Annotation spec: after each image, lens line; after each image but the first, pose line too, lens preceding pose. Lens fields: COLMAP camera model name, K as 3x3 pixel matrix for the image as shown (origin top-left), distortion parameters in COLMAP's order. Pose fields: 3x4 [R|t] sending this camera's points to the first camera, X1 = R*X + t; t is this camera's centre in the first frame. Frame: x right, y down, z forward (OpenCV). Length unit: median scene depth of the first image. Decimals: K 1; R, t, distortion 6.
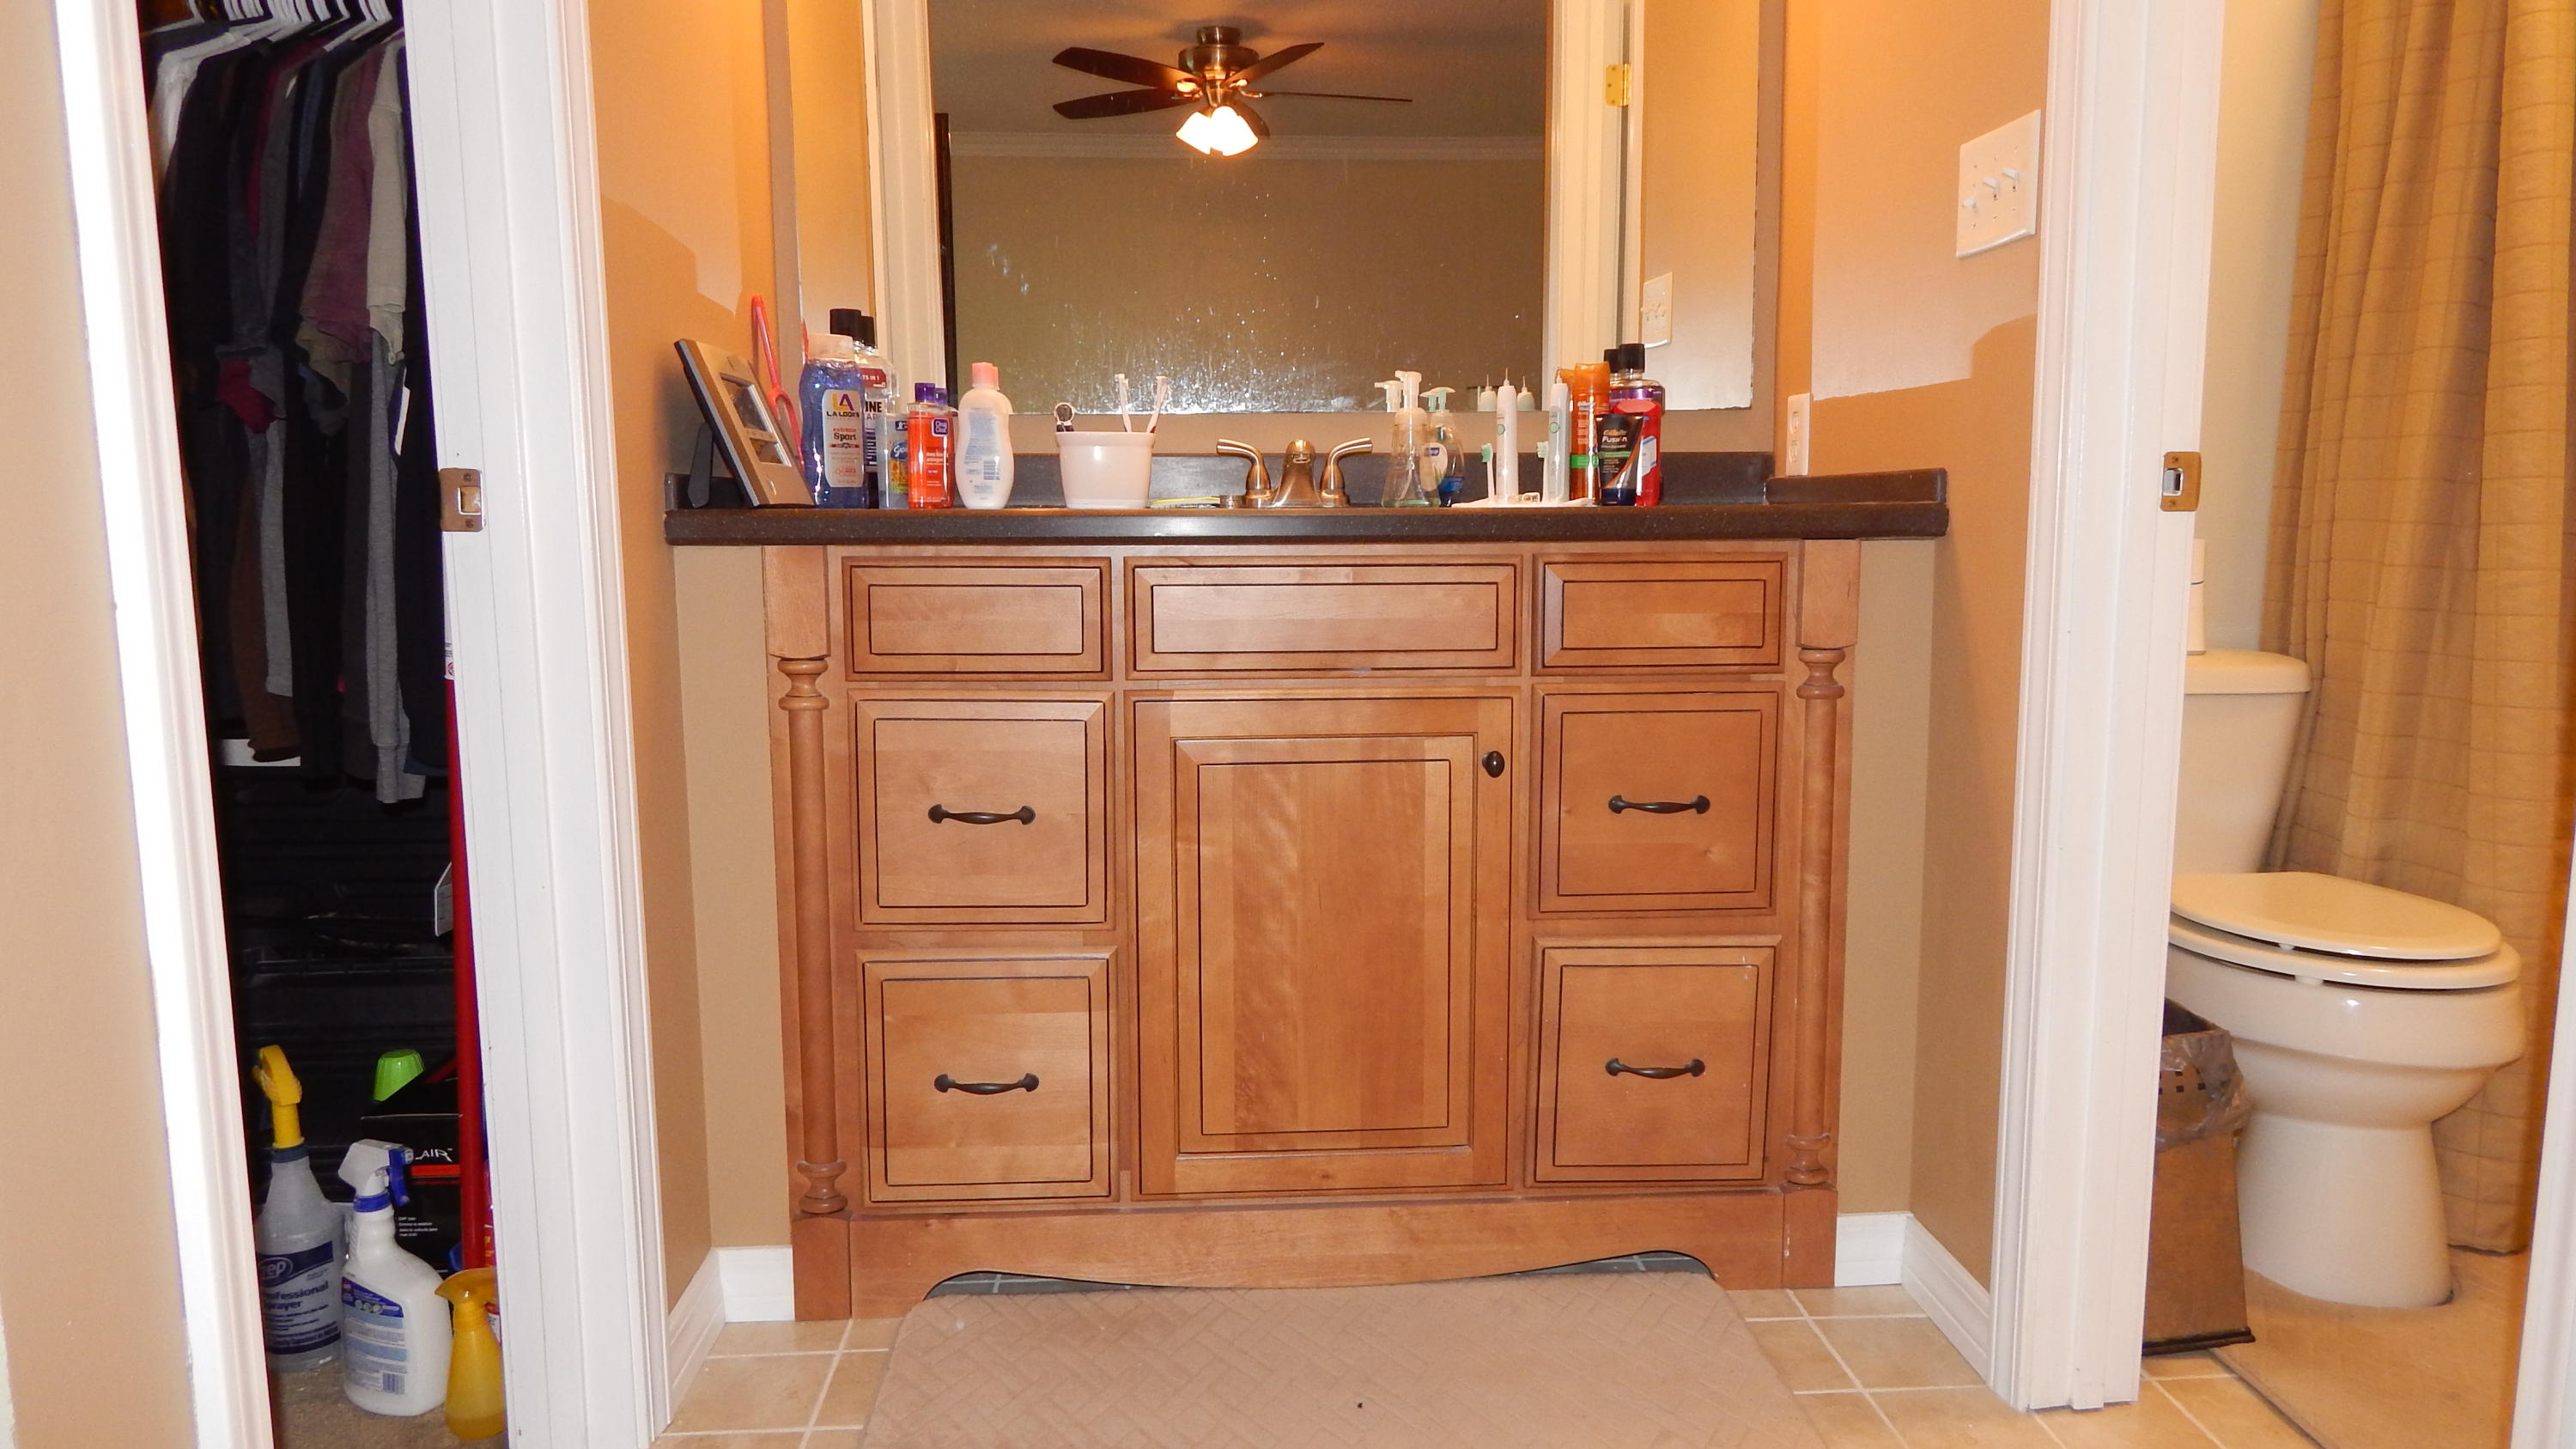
lens RADIAL K [[1699.6, 0, 1300.8], [0, 1699.6, 723.0], [0, 0, 1]] dist [0.007794, -0.008461]
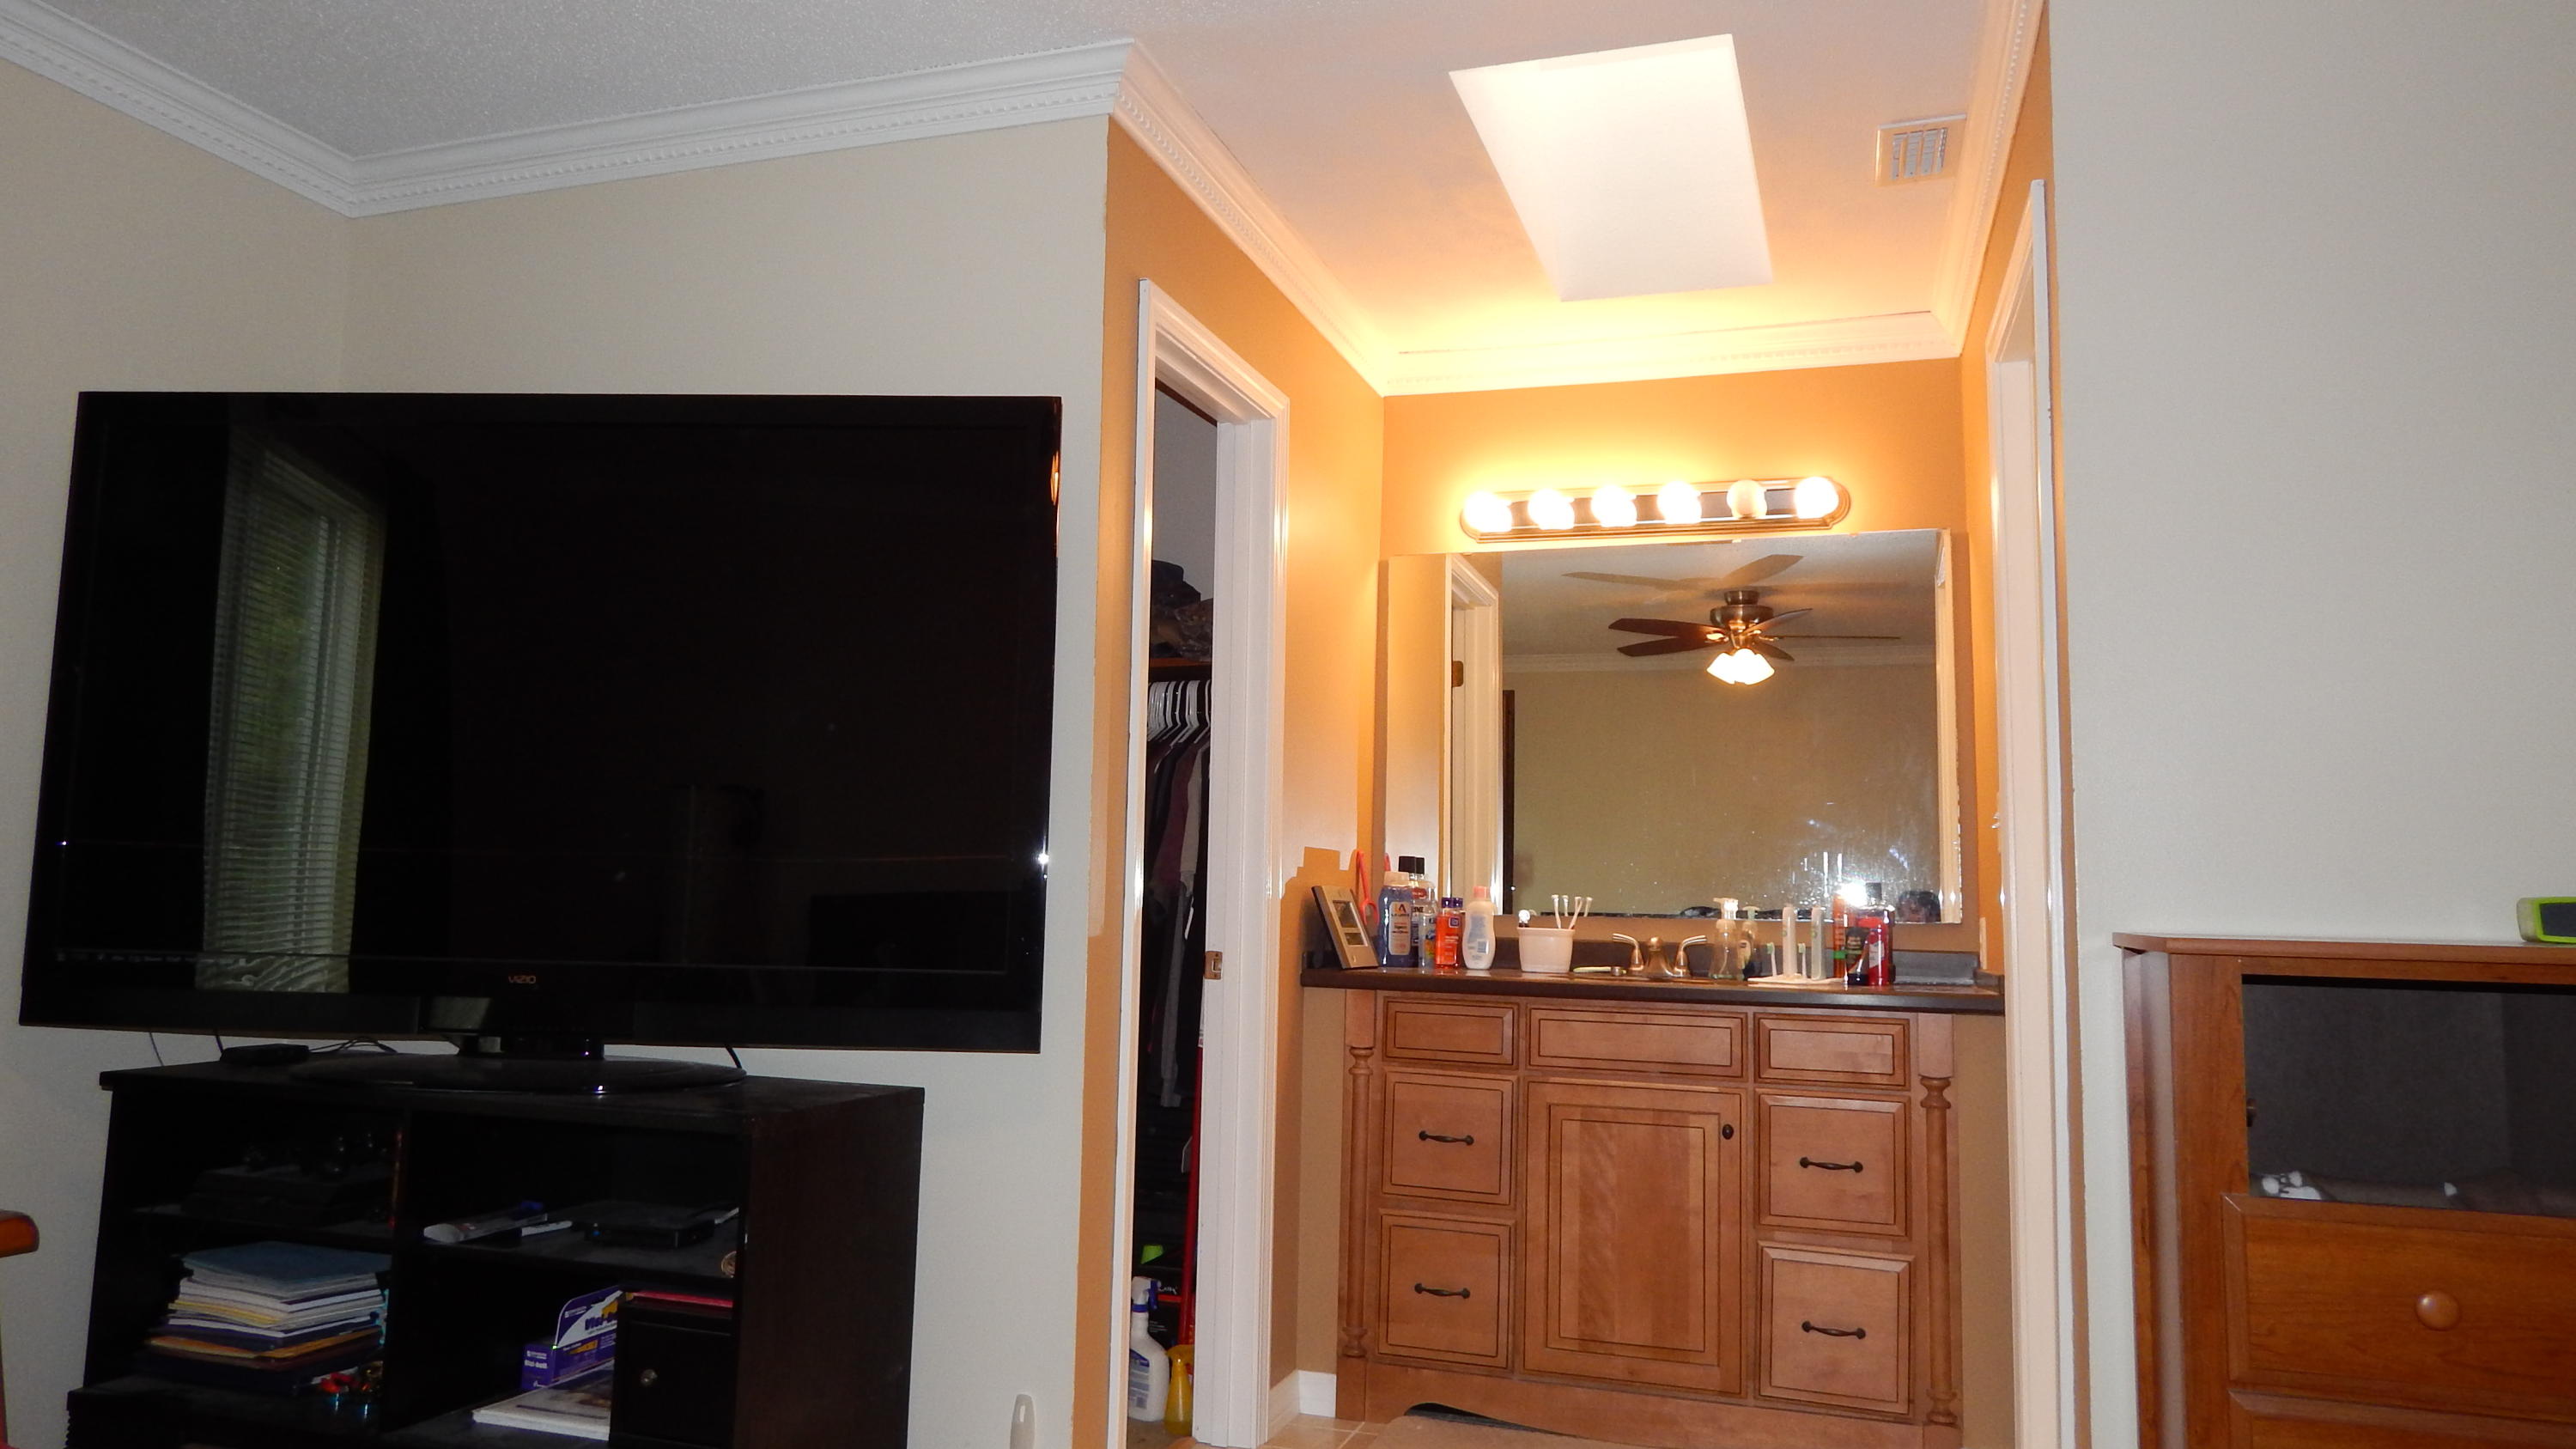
lens RADIAL K [[1699.6, 0, 1304.5], [0, 1699.6, 721.7], [0, 0, 1]] dist [0.007794, -0.008461]
pose [[0.928881, -0.012937, -0.370153, 0.359847], [-0.076887, 0.970883, -0.226879, 0.044449], [0.362310, 0.239204, 0.900840, -0.838848]]
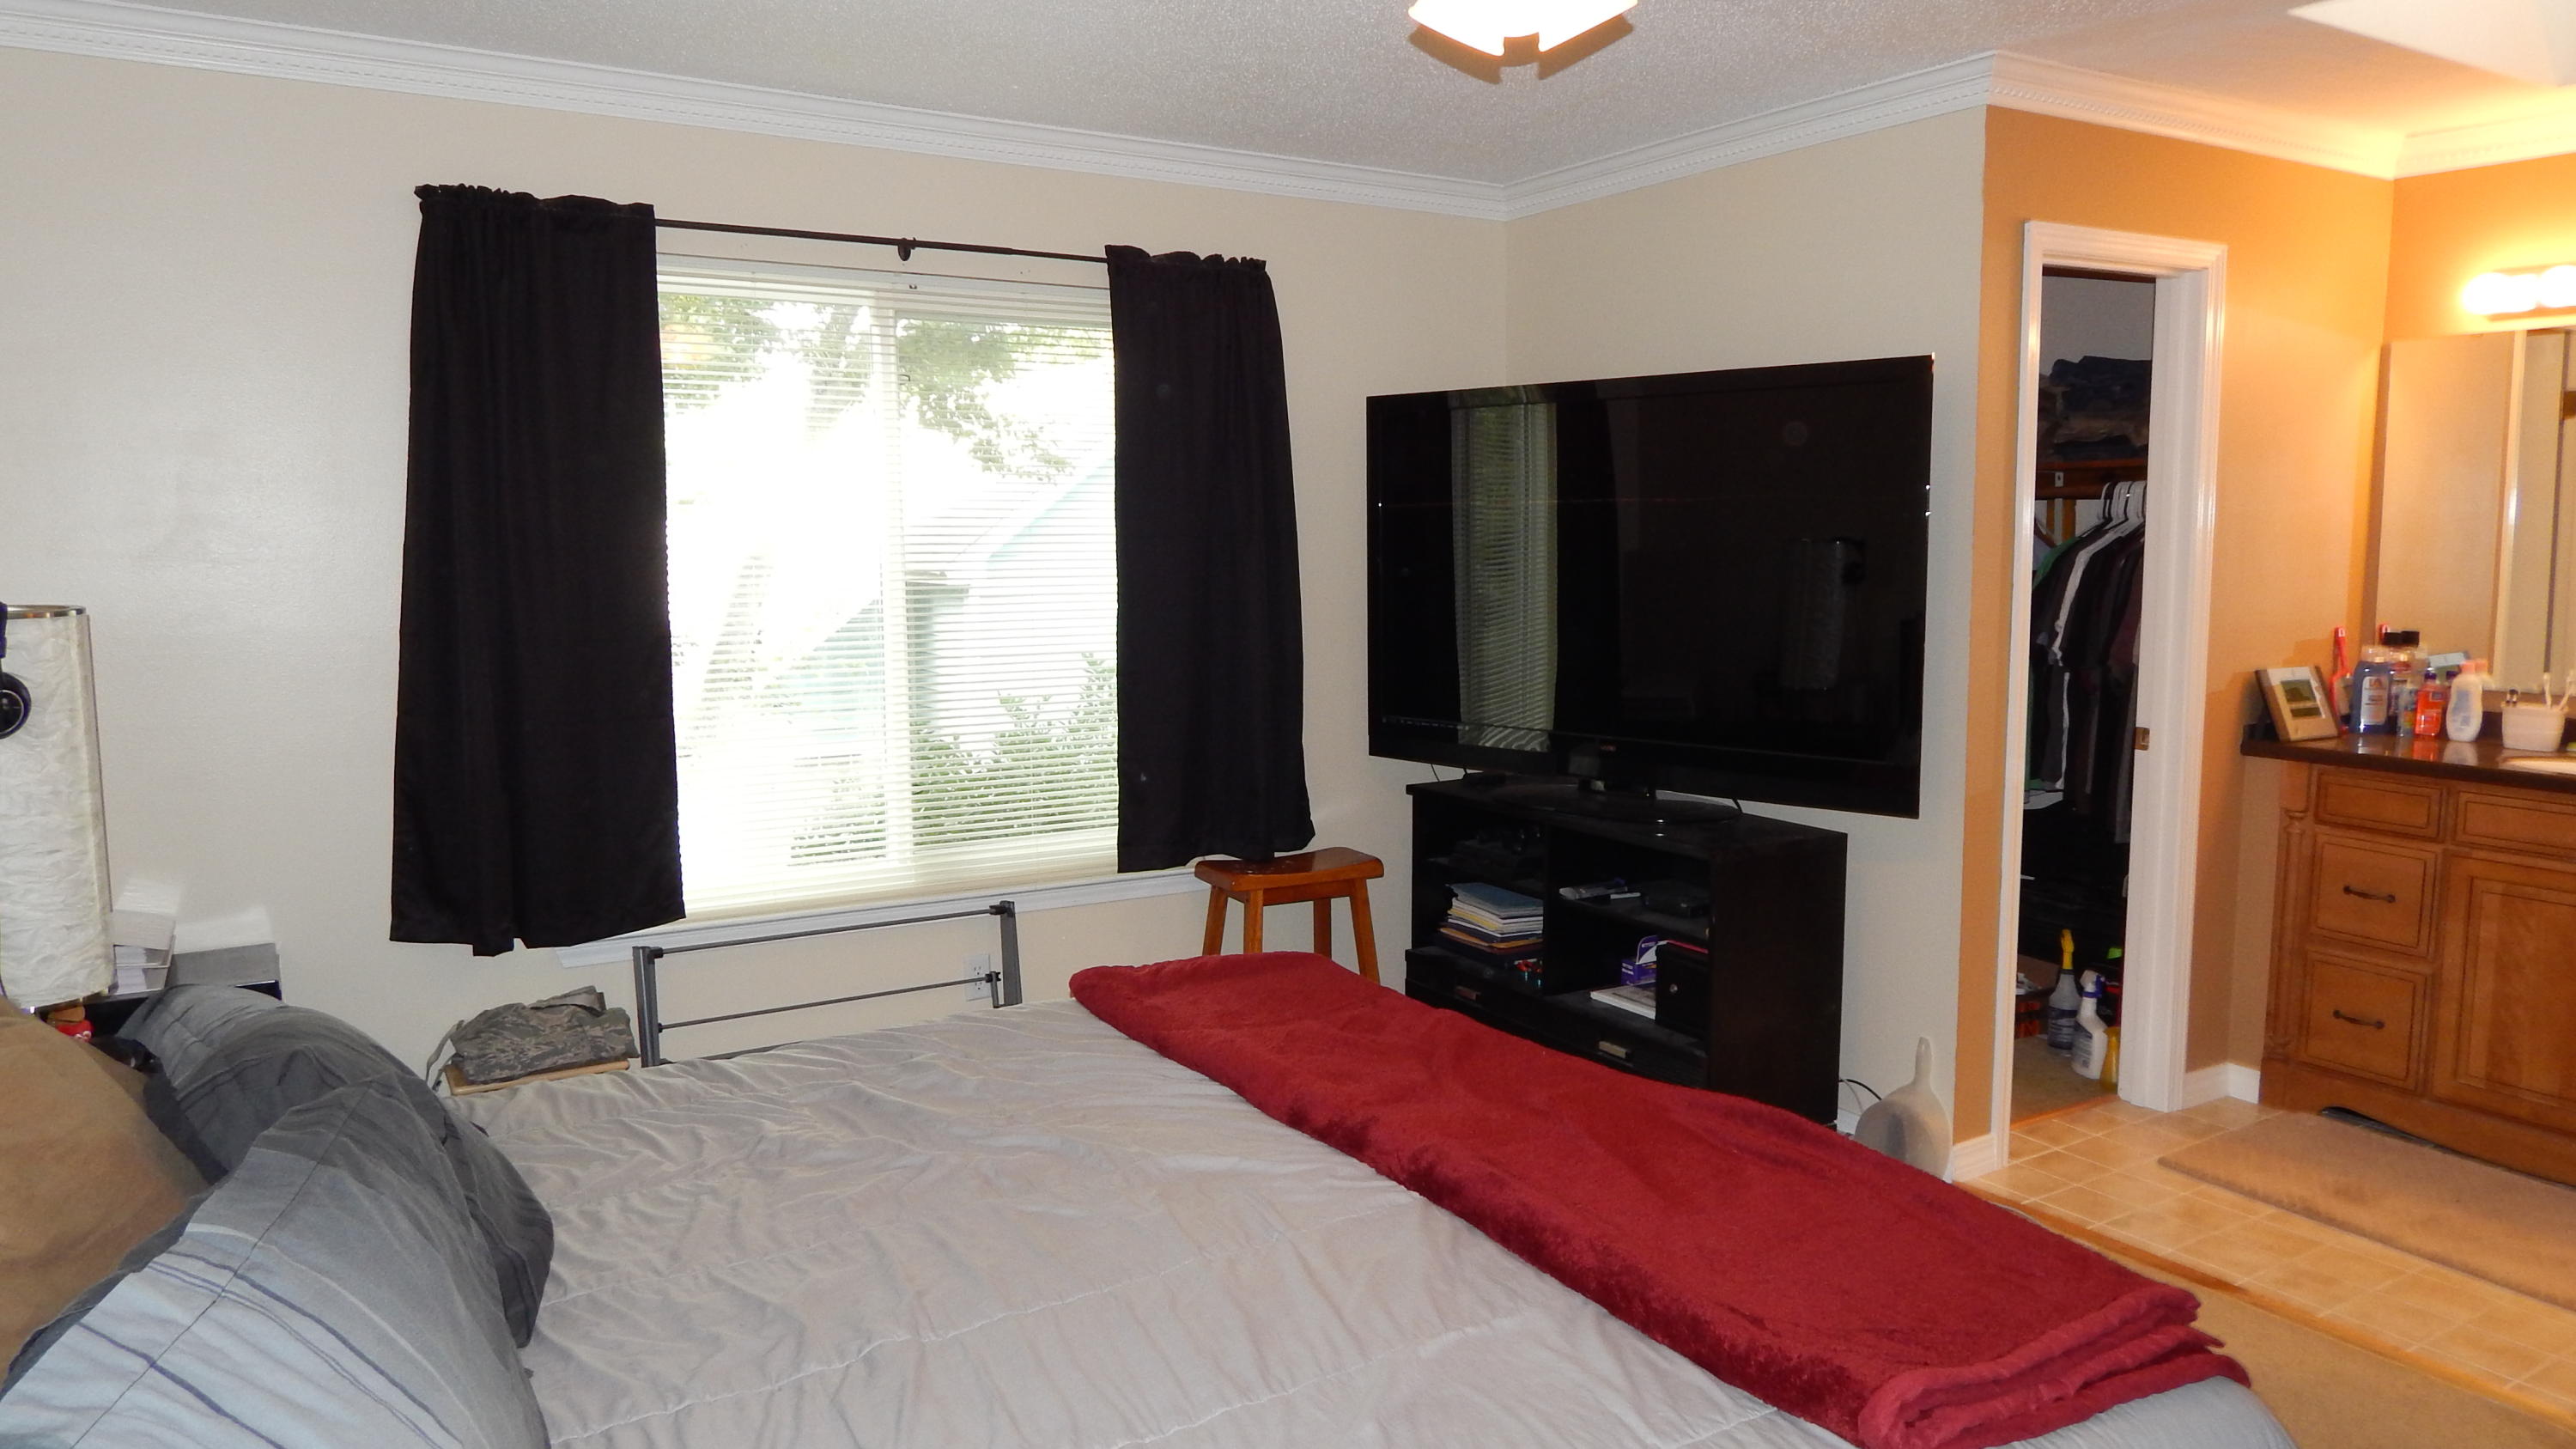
lens RADIAL K [[1699.6, 0, 1294.2], [0, 1699.6, 719.9], [0, 0, 1]] dist [0.007794, -0.008461]
pose [[0.466923, 0.105118, -0.878028, 1.025983], [-0.115514, 0.991652, 0.057293, -0.128890], [0.876721, 0.074673, 0.475168, -1.211088]]
